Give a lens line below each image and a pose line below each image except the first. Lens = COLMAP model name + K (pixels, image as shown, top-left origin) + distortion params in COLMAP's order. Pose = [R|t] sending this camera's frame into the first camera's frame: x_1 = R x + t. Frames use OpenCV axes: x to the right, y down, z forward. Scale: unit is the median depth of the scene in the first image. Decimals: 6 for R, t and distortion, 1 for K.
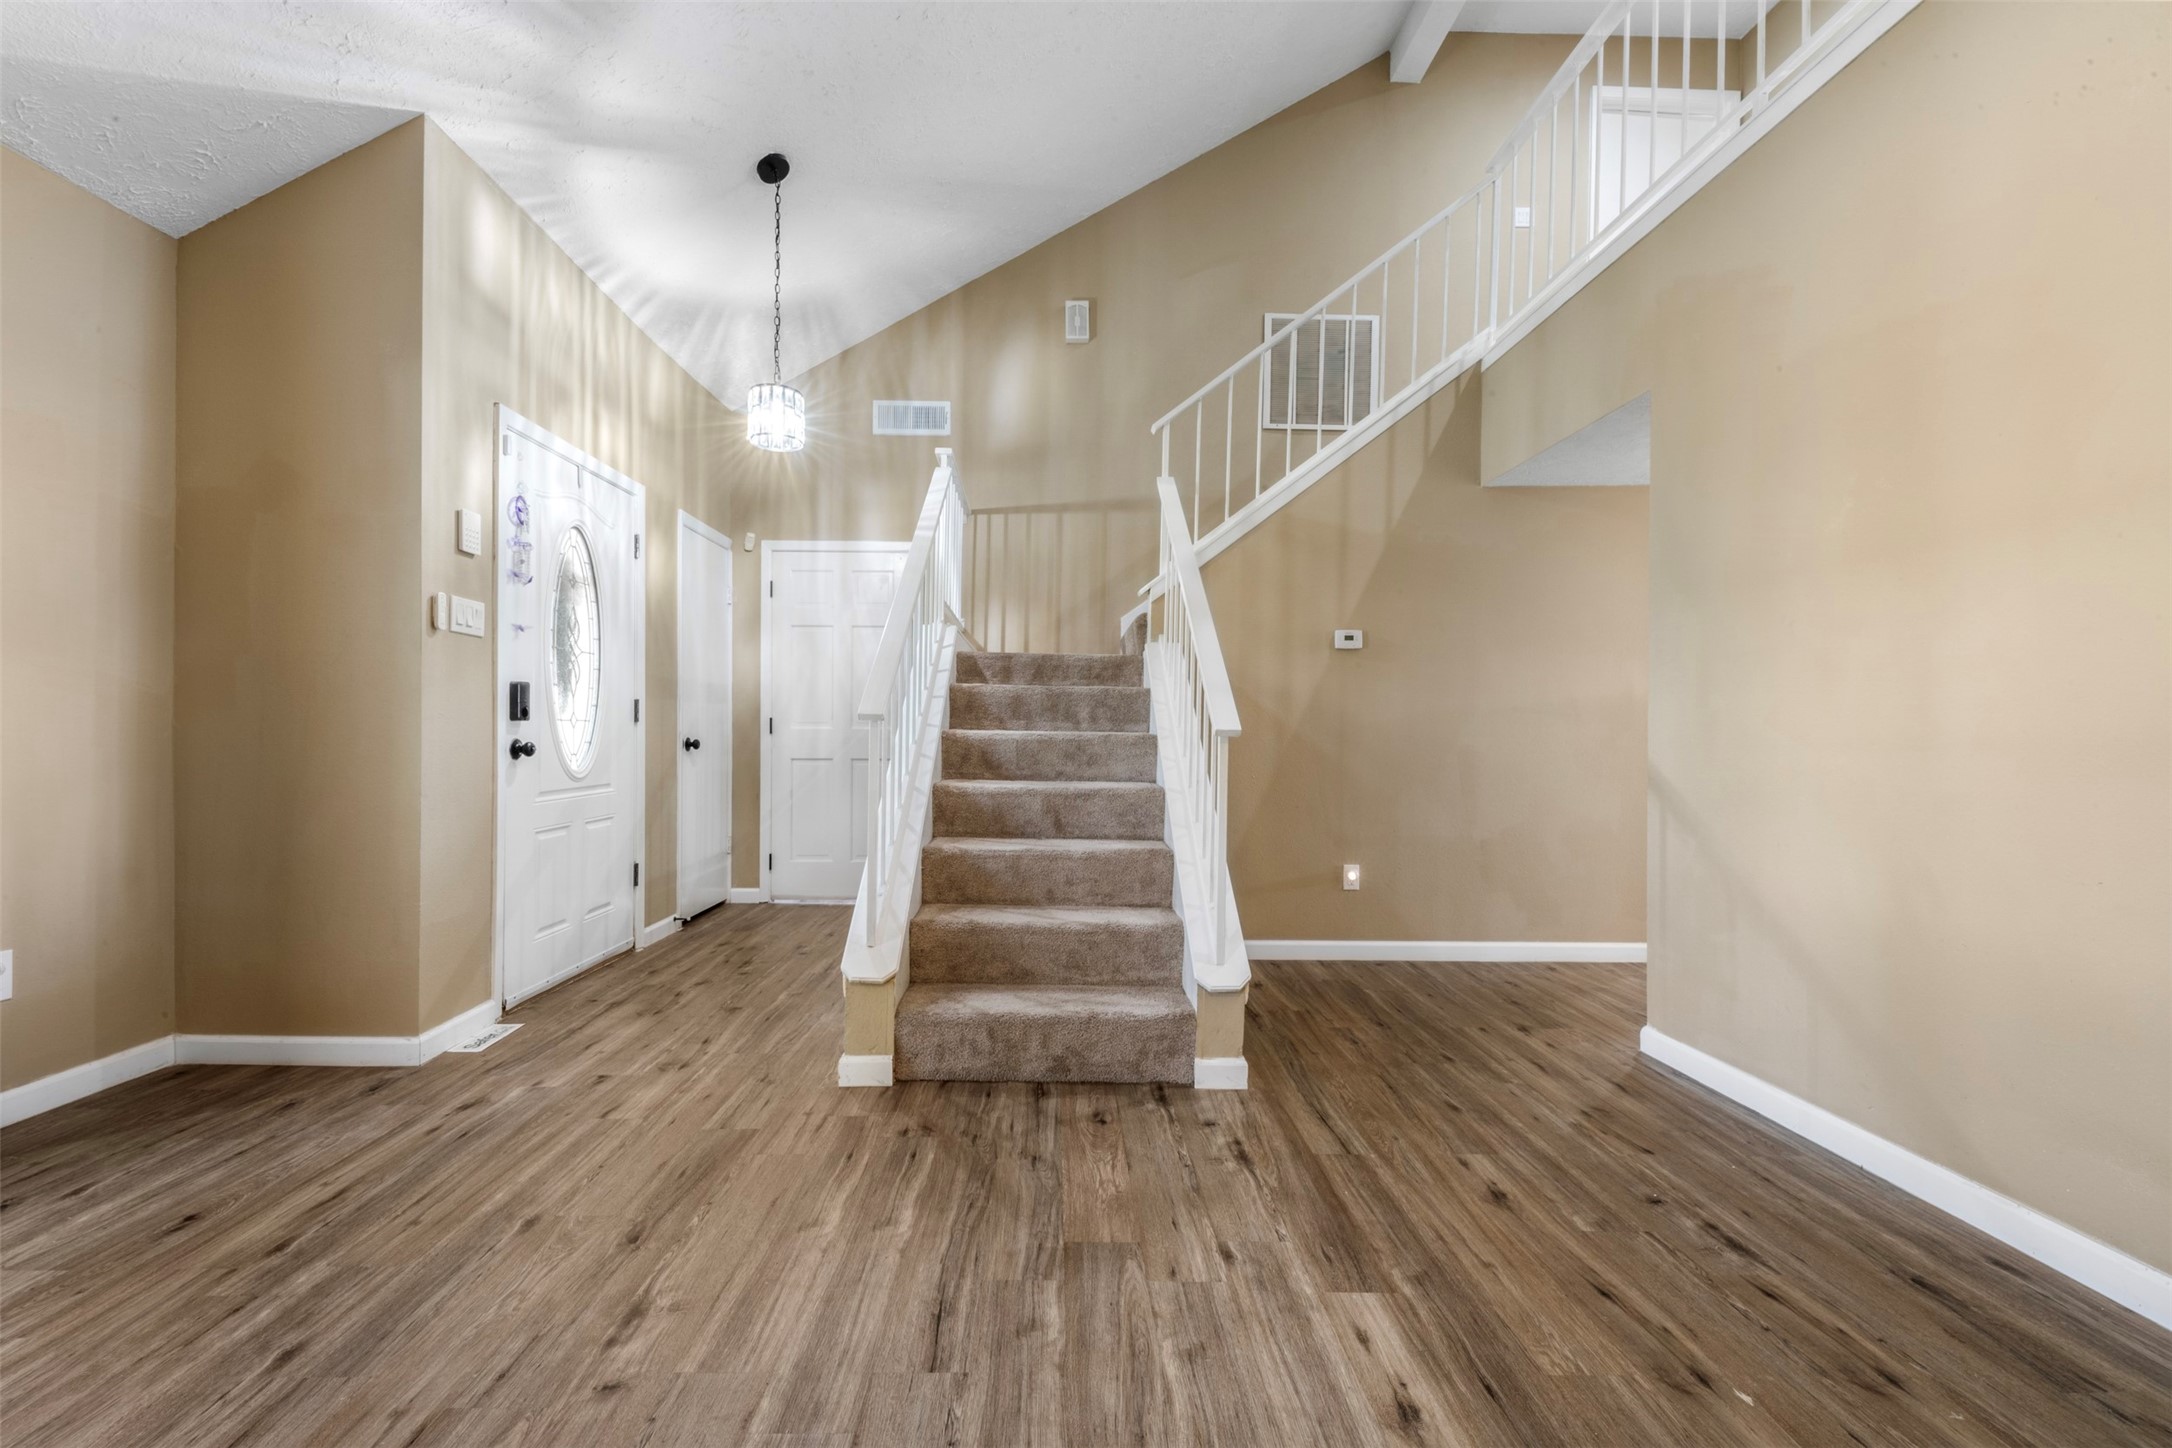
lens RADIAL K [[867.3, 0, 1074.7], [0, 867.3, 729.2], [0, 0, 1]] dist [0.009571, -0.003729]
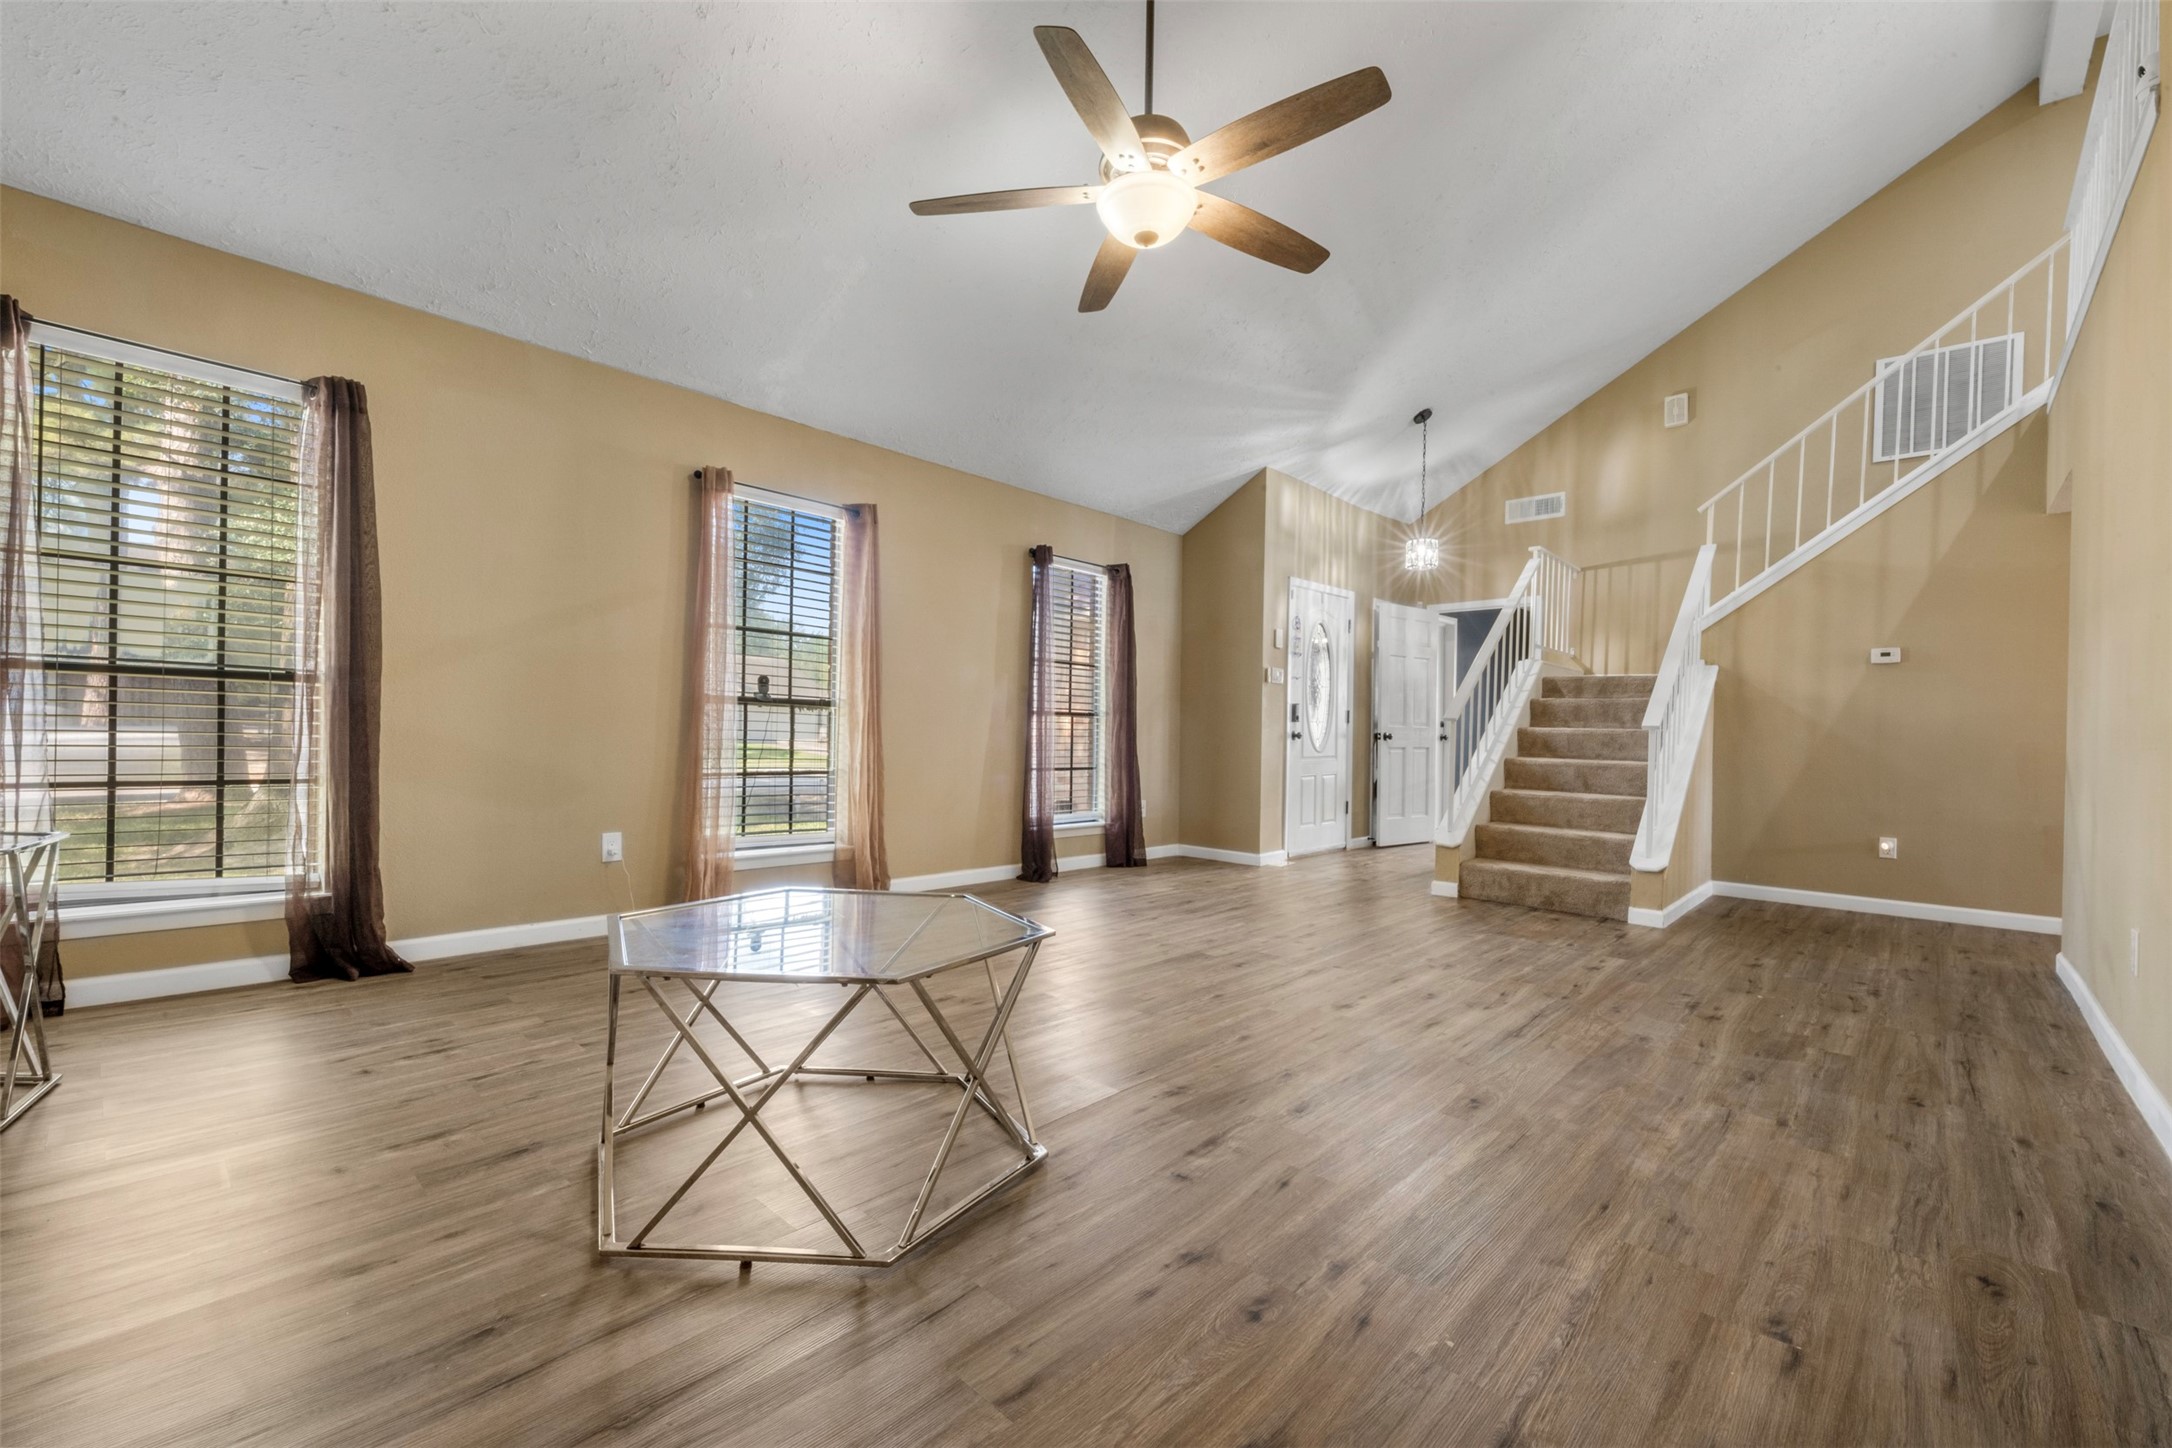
lens RADIAL K [[924.7, 0, 1060.5], [0, 924.7, 743.4], [0, 0, 1]] dist [0.015667, -0.004432]
pose [[0.709430, 0.014672, -0.704623, 0.550437], [-0.009036, 0.999890, 0.011723, 0.021930], [0.704718, -0.001950, 0.709485, -1.012596]]
